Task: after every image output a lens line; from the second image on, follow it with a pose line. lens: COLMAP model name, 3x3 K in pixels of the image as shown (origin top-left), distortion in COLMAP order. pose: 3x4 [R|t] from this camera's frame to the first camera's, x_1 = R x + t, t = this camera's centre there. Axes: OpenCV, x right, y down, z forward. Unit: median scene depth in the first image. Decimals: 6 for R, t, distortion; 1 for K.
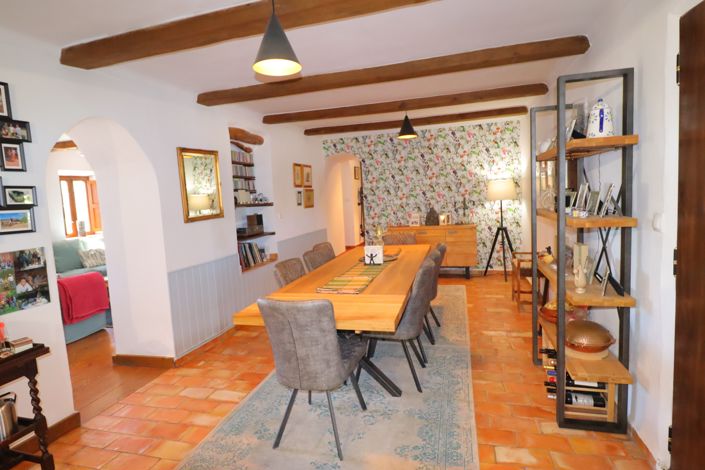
lens RADIAL K [[382.9, 0, 352.8], [0, 382.9, 233.1], [0, 0, 1]] dist [0.006414, 0.000236]
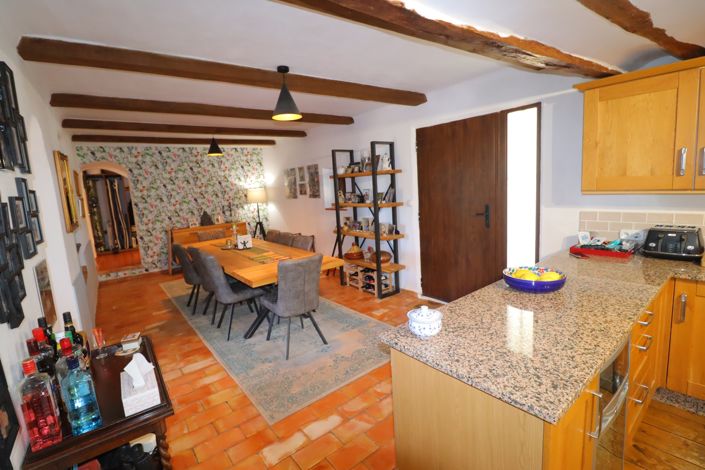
lens RADIAL K [[327.6, 0, 353.1], [0, 327.6, 237.2], [0, 0, 1]] dist [-0.014188, -0.001430]
pose [[0.593995, -0.112746, 0.796529, -0.376793], [0.111164, 0.992135, 0.057535, 0.009552], [-0.796751, 0.054370, 0.601857, -0.009142]]
